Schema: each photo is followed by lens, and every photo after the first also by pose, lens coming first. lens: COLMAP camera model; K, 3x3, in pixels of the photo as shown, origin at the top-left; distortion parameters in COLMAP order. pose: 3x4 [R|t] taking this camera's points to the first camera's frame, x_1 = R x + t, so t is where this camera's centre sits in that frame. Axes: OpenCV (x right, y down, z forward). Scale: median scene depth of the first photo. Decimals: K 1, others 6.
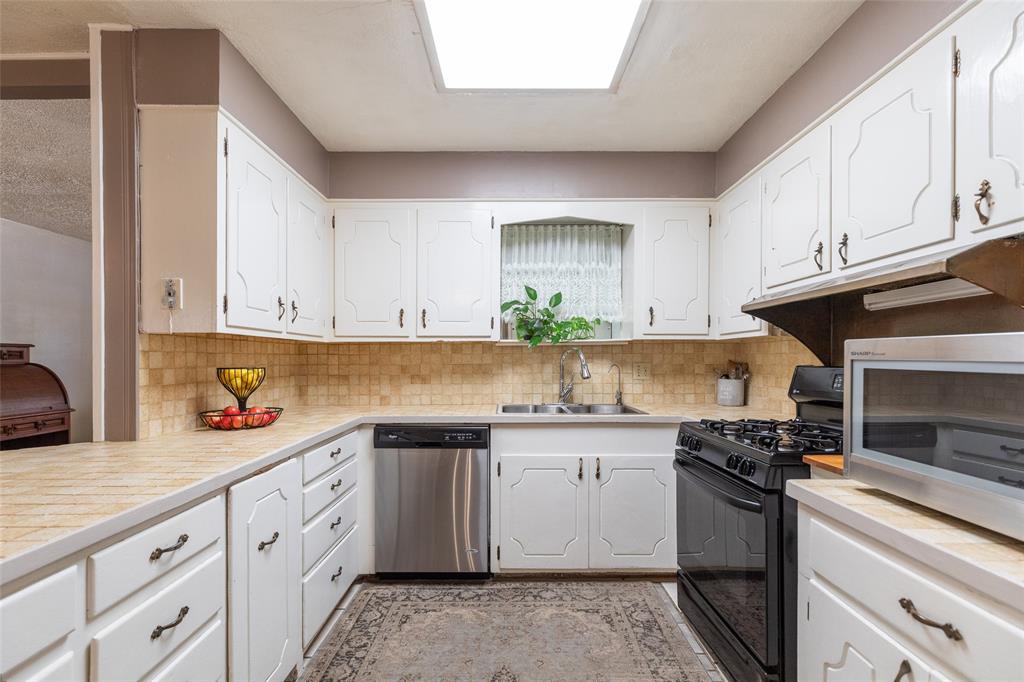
lens RADIAL K [[470.7, 0, 530.2], [0, 470.7, 360.5], [0, 0, 1]] dist [0.008004, -0.000474]
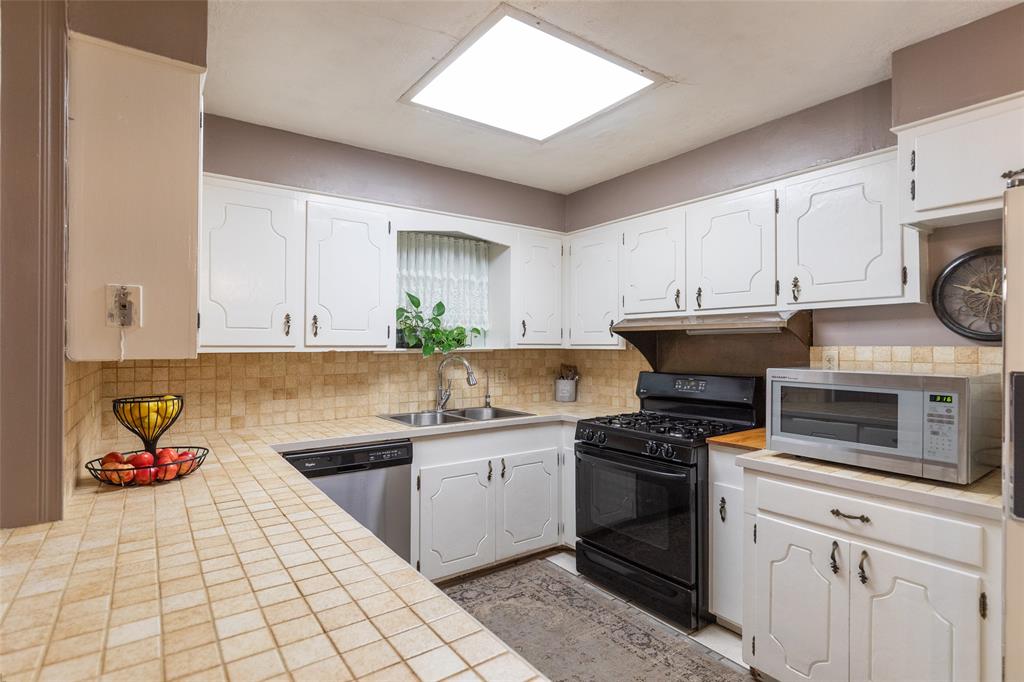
lens RADIAL K [[497.6, 0, 513.9], [0, 497.6, 342.5], [0, 0, 1]] dist [-0.000152, -0.001968]
pose [[0.819779, 0.003652, 0.572668, -0.499071], [0.000093, 0.999979, -0.006510, -0.057055], [-0.572680, 0.005390, 0.819762, 0.028126]]
